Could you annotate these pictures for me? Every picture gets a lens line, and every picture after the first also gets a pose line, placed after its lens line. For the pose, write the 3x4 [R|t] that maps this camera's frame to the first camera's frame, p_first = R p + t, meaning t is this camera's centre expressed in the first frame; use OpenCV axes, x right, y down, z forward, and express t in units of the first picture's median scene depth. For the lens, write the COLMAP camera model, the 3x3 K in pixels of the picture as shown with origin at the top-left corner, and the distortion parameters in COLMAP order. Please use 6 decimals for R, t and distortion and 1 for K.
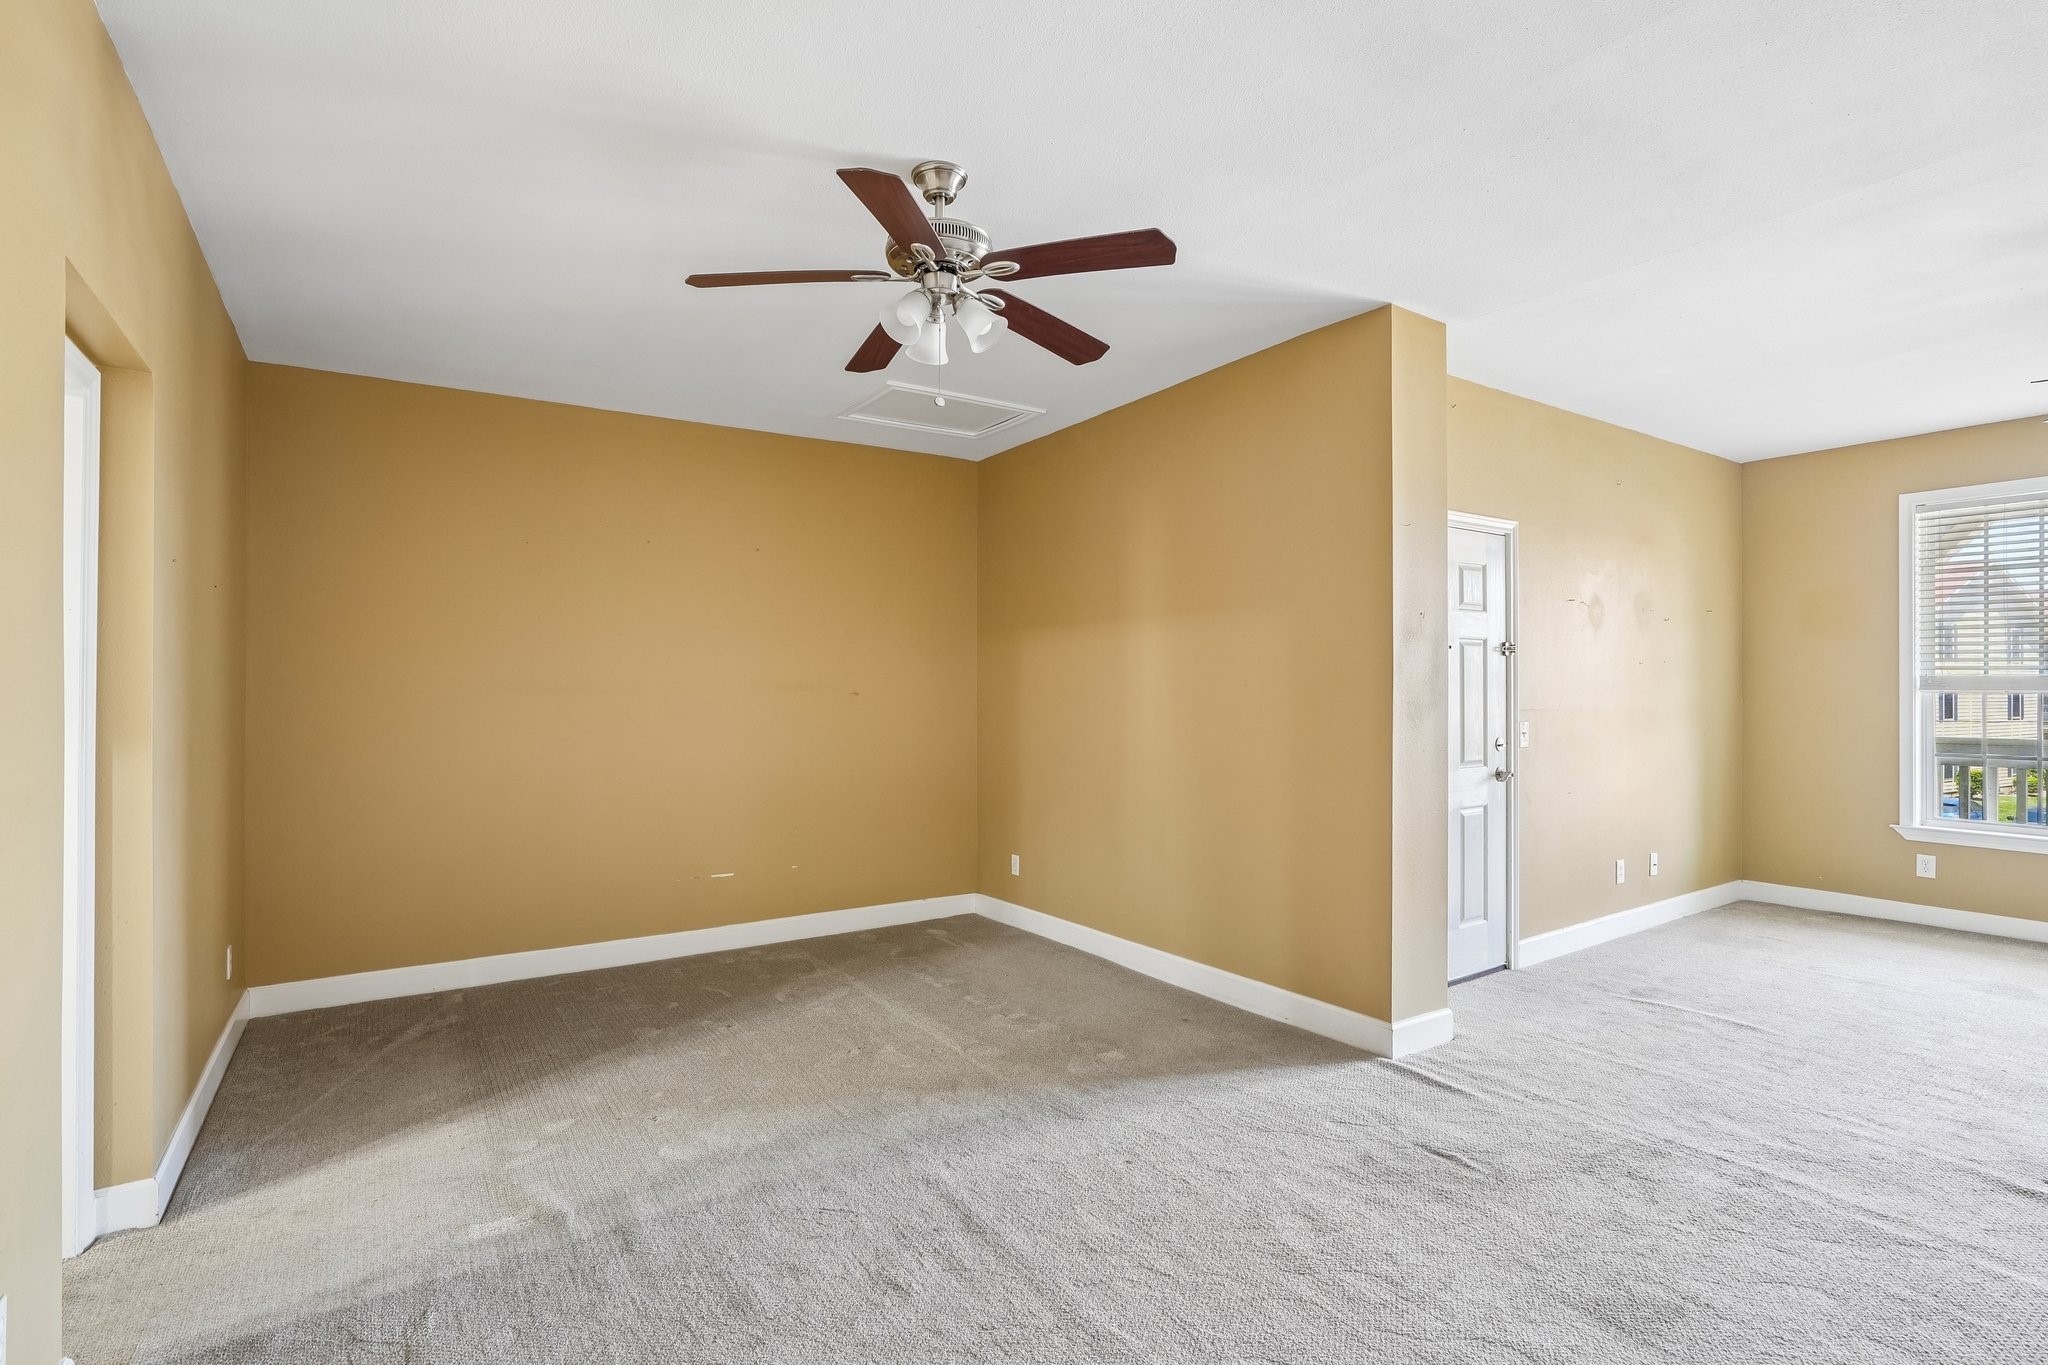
lens RADIAL K [[949.3, 0, 1024.0], [0, 949.3, 682.5], [0, 0, 1]] dist [-0.053984, 0.020207]
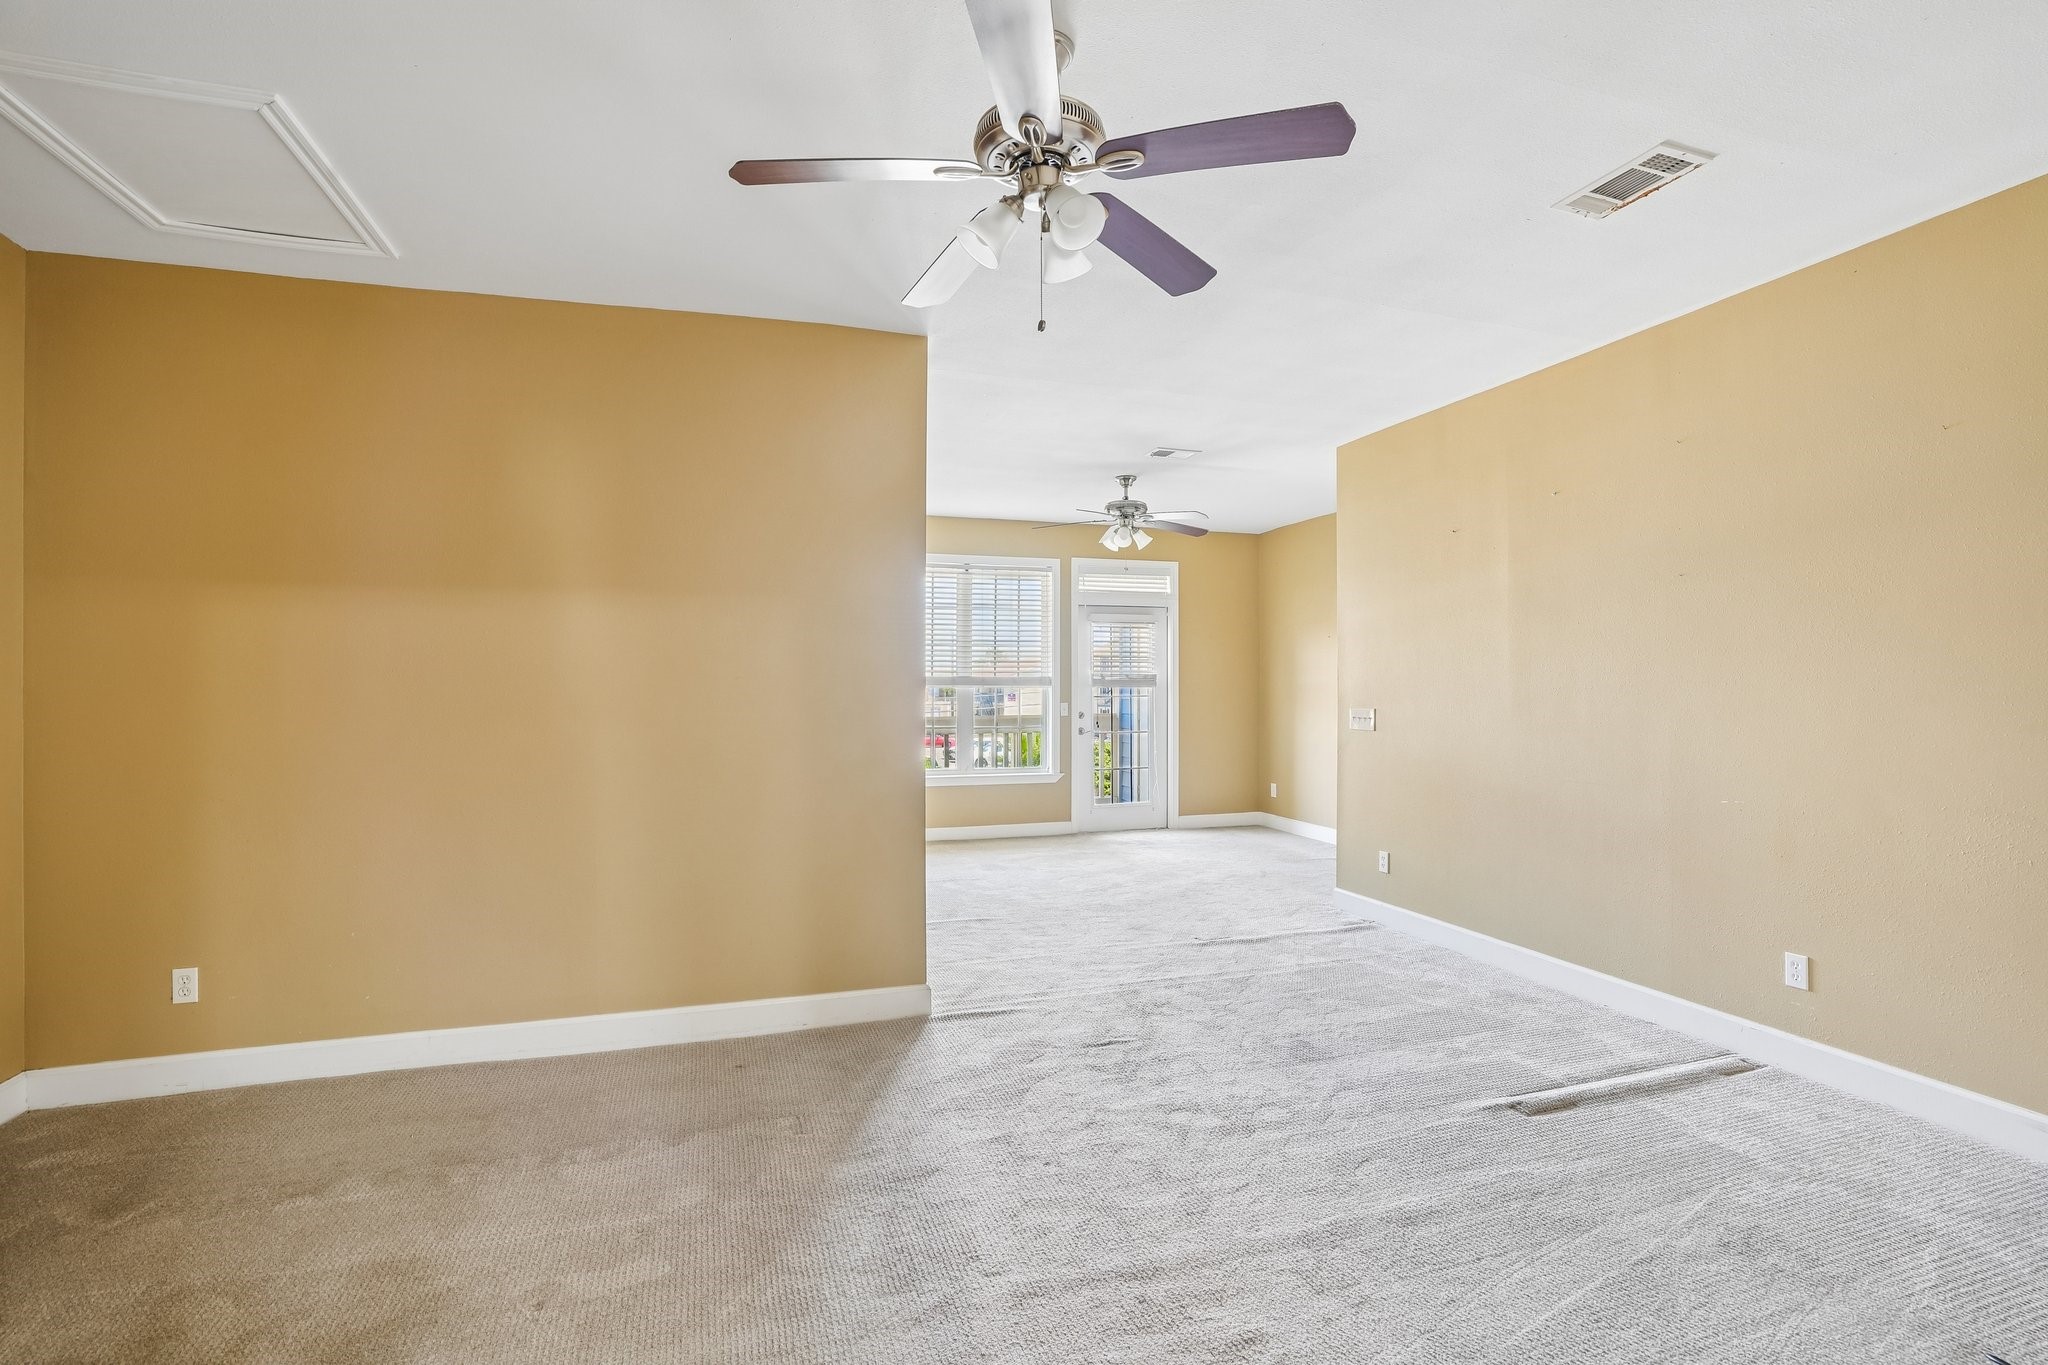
lens RADIAL K [[949.3, 0, 1024.0], [0, 949.3, 682.5], [0, 0, 1]] dist [-0.053984, 0.020207]
pose [[0.288427, 0.000489, 0.957502, -0.778652], [-0.003786, 0.999993, 0.000630, 0.015258], [-0.957494, -0.003807, 0.288427, 0.708882]]
